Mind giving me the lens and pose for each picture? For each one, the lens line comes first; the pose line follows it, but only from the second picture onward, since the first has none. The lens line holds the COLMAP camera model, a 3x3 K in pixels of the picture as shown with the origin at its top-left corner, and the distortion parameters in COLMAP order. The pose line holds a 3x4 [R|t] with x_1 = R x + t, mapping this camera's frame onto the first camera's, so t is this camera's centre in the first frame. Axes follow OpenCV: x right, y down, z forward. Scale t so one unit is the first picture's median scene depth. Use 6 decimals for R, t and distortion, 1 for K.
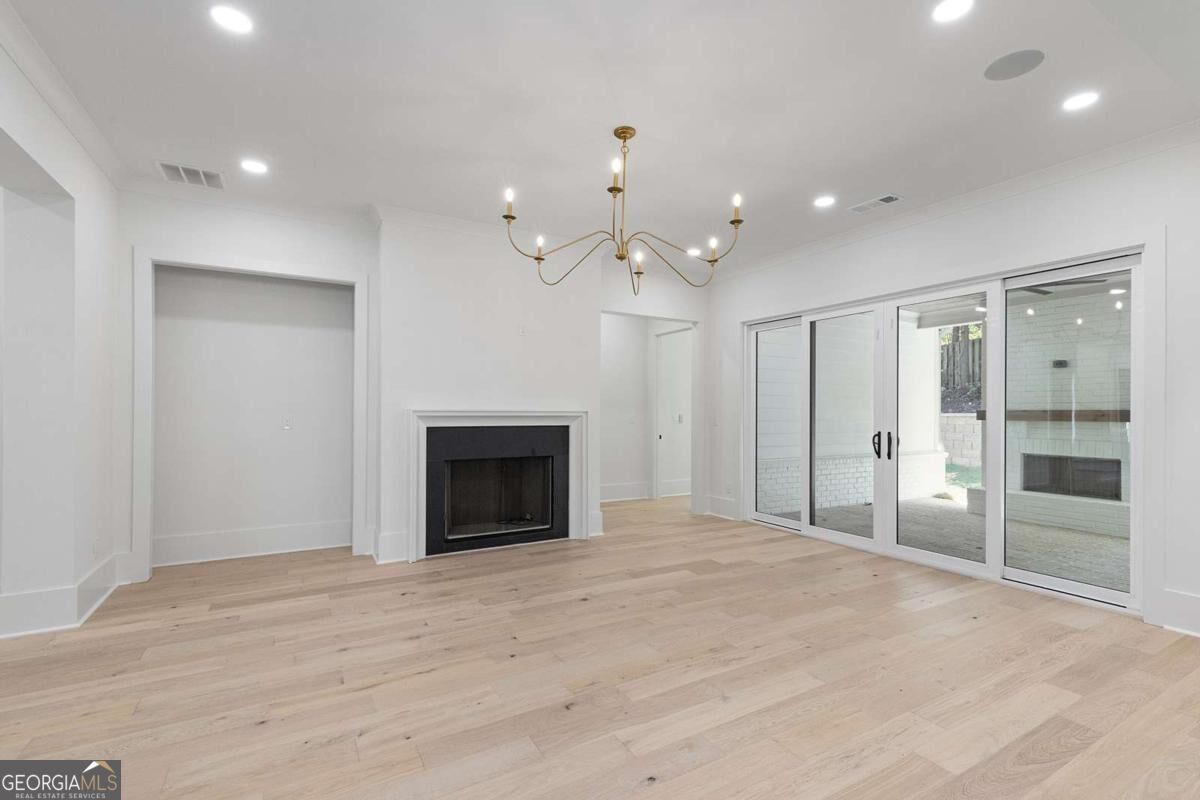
lens RADIAL K [[539.4, 0, 603.8], [0, 539.4, 407.6], [0, 0, 1]] dist [0.003562, 0.000268]
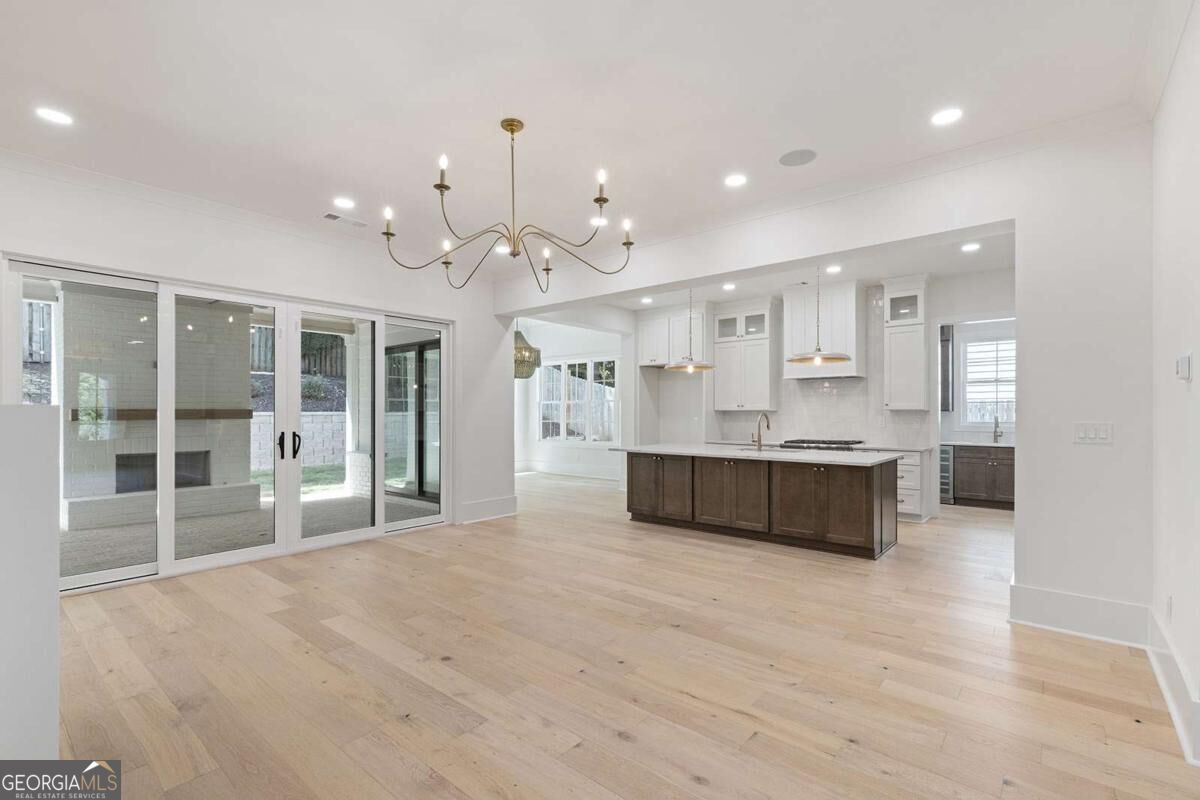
lens RADIAL K [[539.4, 0, 605.5], [0, 539.4, 405.9], [0, 0, 1]] dist [0.003562, 0.000268]
pose [[-0.339539, 0.005737, 0.940574, -0.670324], [-0.009063, 0.999915, -0.009371, 0.001321], [-0.940548, -0.011706, -0.339458, 0.842608]]
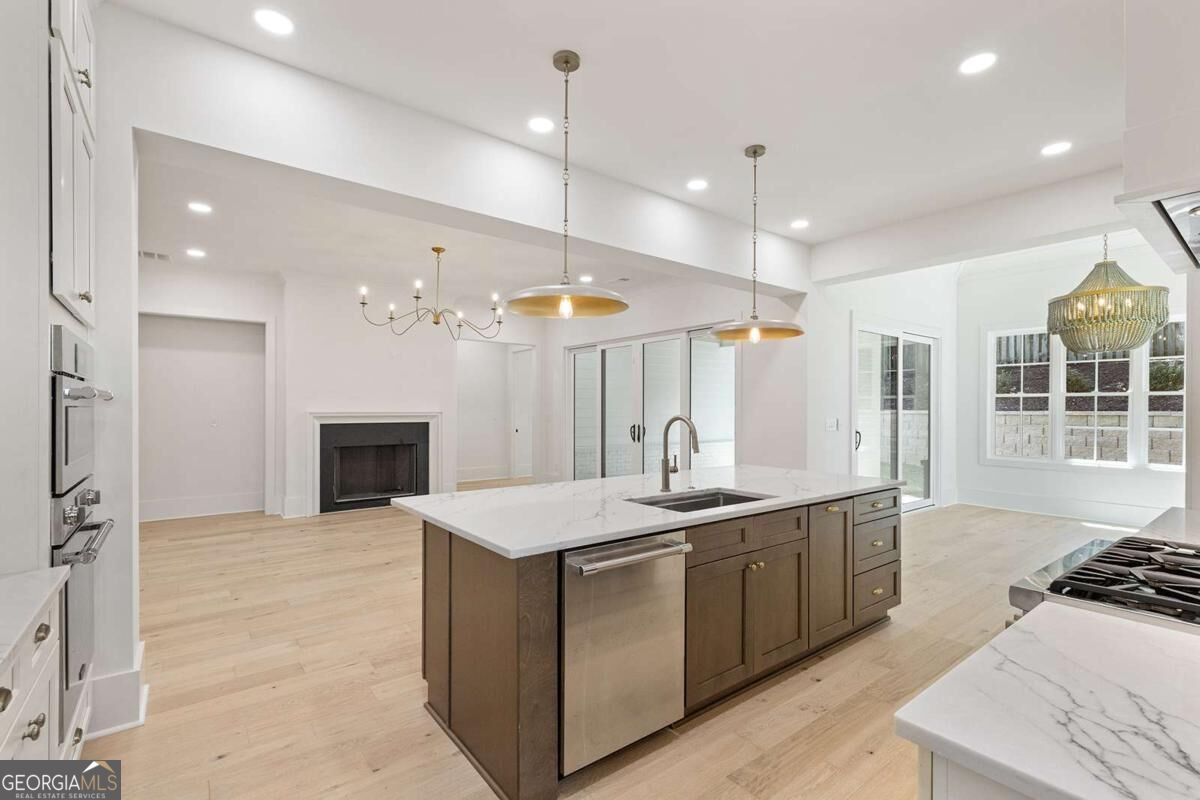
lens RADIAL K [[539.4, 0, 602.7], [0, 539.4, 405.0], [0, 0, 1]] dist [0.003562, 0.000268]
pose [[0.990746, -0.003665, 0.135676, 0.230036], [0.003492, 0.999993, 0.001518, -0.014541], [-0.135681, -0.001030, 0.990752, -0.546165]]
